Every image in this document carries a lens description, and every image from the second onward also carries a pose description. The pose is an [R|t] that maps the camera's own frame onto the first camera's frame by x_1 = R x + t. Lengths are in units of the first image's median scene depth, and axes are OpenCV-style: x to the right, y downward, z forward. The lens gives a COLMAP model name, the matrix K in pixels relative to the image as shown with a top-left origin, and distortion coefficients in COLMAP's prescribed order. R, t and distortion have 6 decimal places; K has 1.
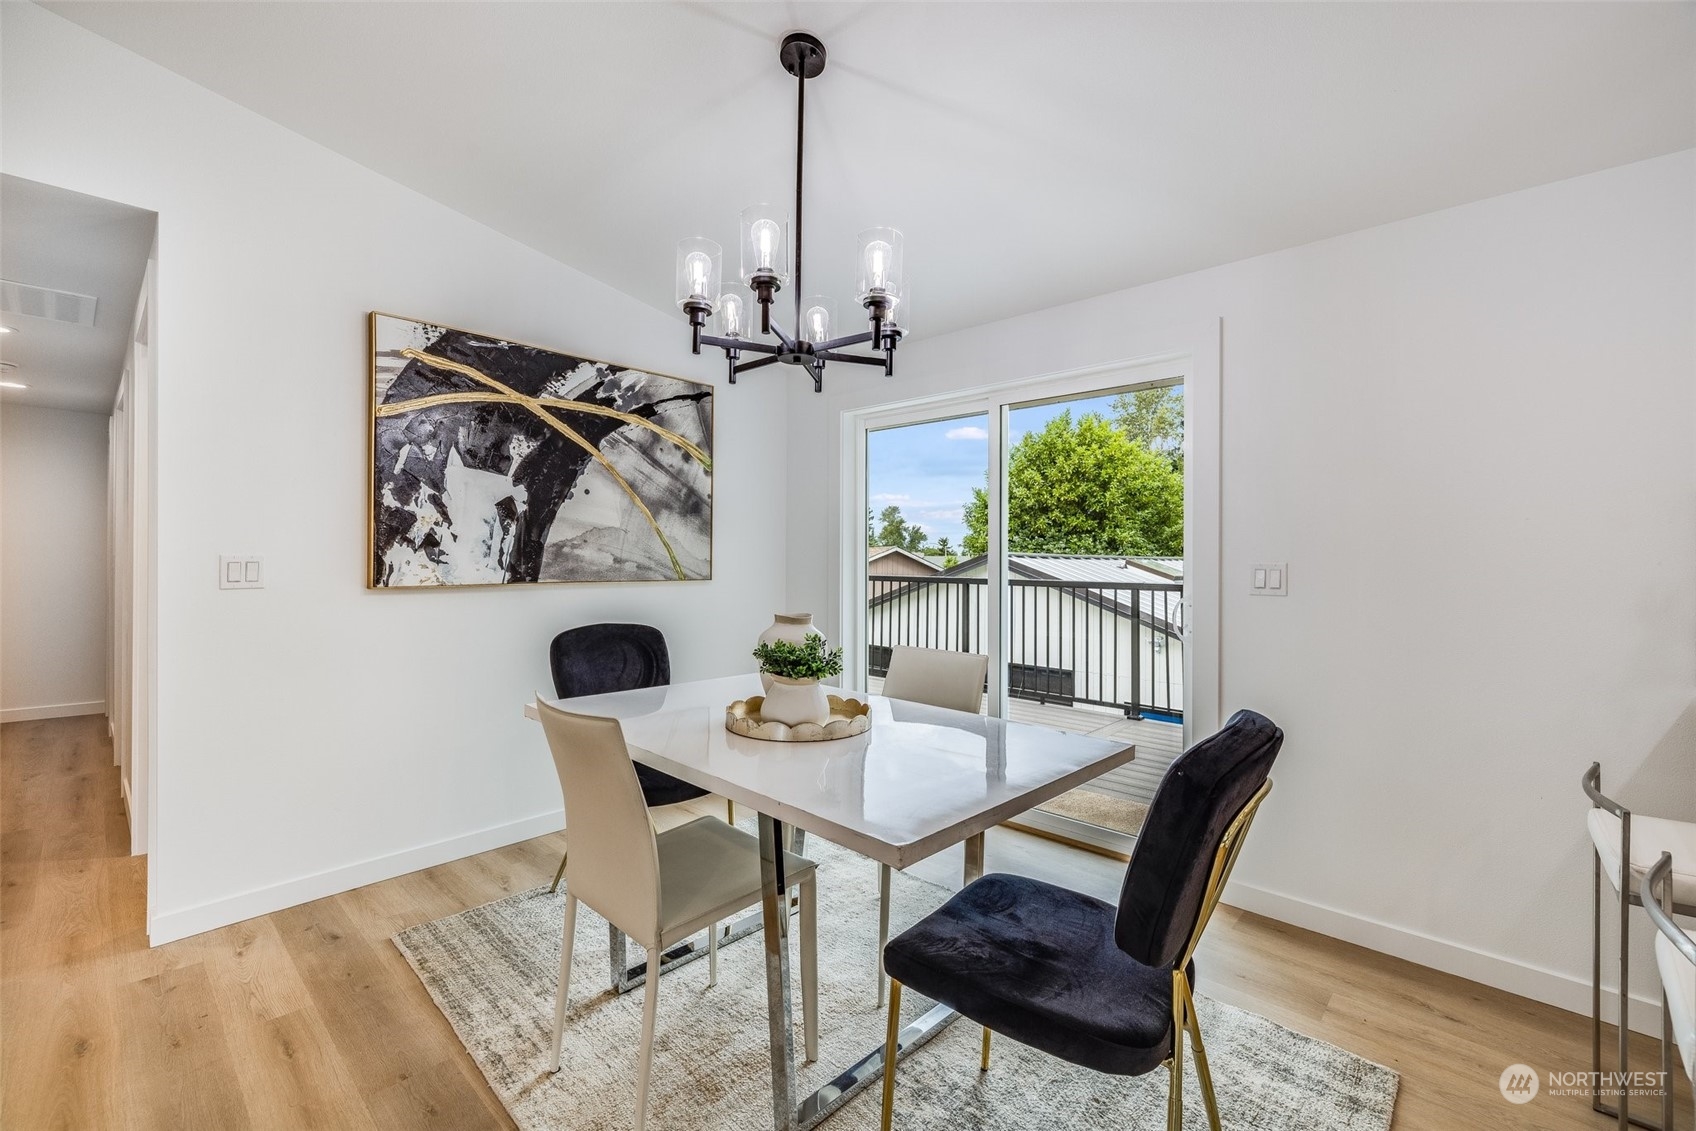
lens RADIAL K [[720.1, 0, 850.8], [0, 720.1, 551.5], [0, 0, 1]] dist [-0.000764, -0.000041]
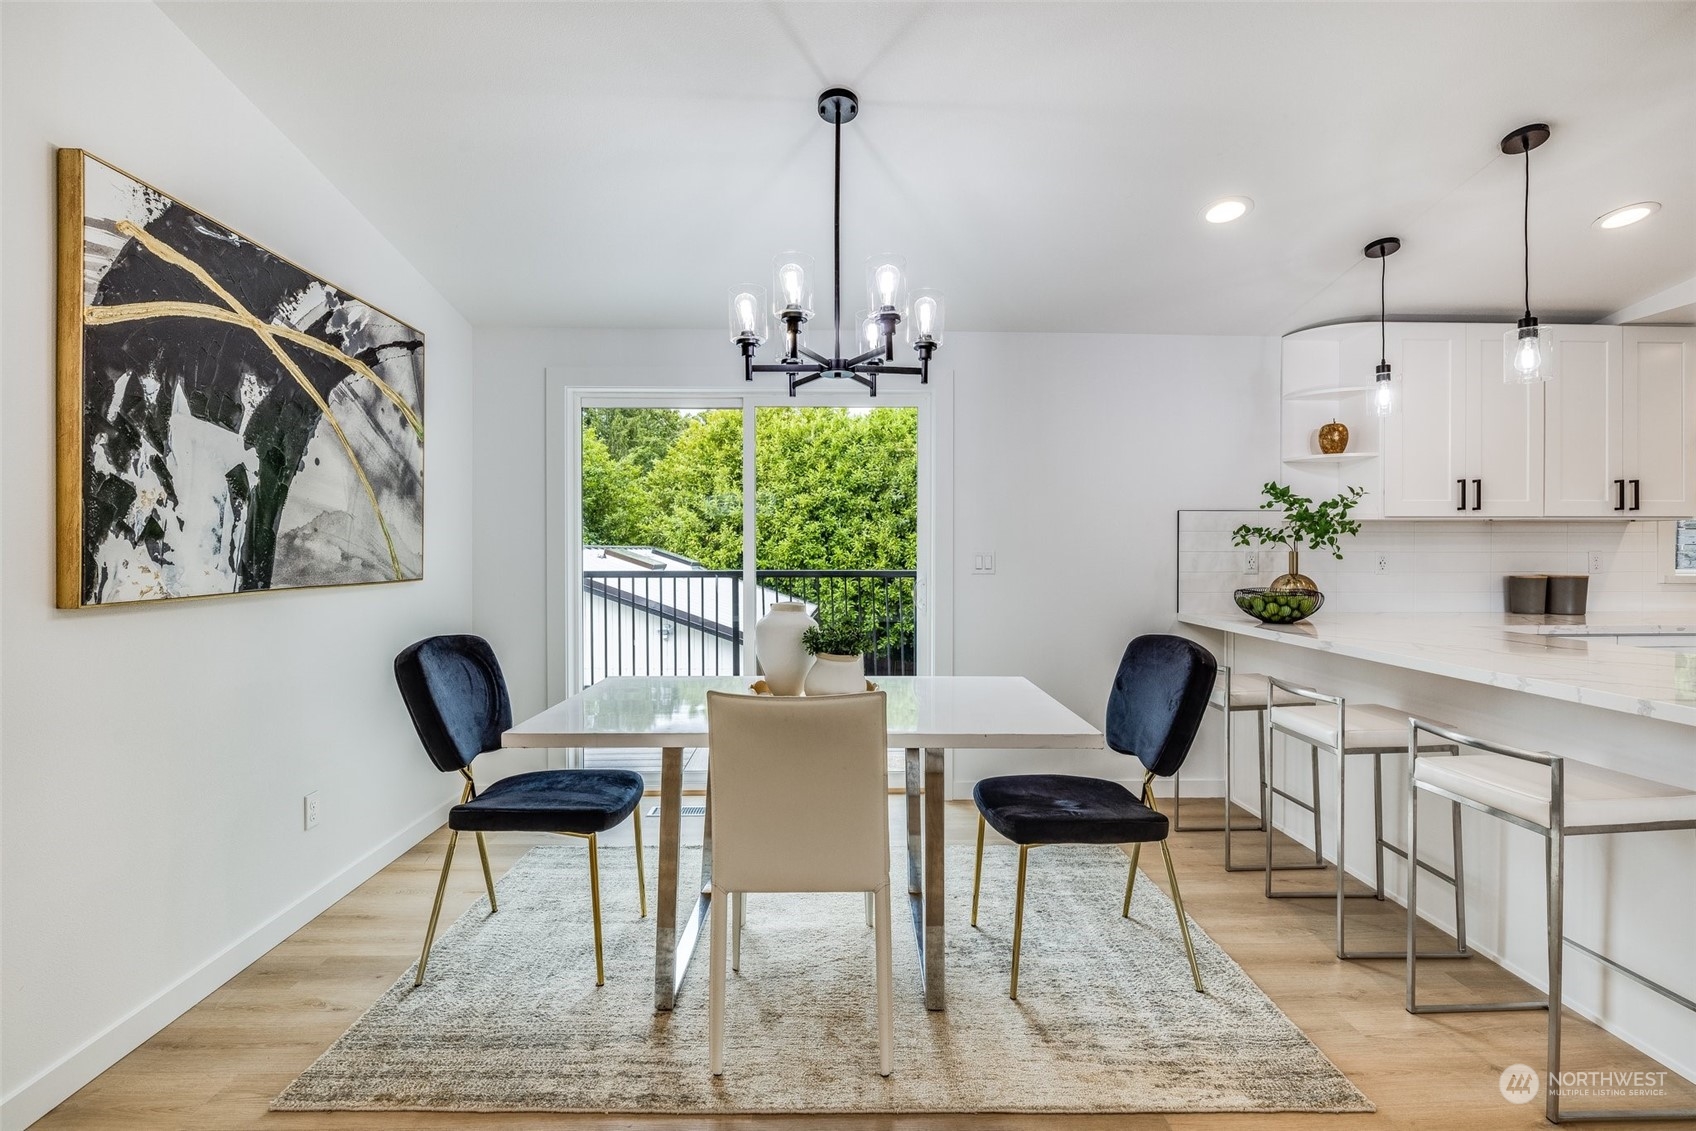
lens RADIAL K [[804.4, 0, 841.8], [0, 804.4, 550.4], [0, 0, 1]] dist [-0.013951, 0.000361]
pose [[0.706524, -0.009003, 0.707632, -0.597514], [-0.000442, 0.999913, 0.013164, -0.005062], [-0.707689, -0.009614, 0.706459, 0.064445]]
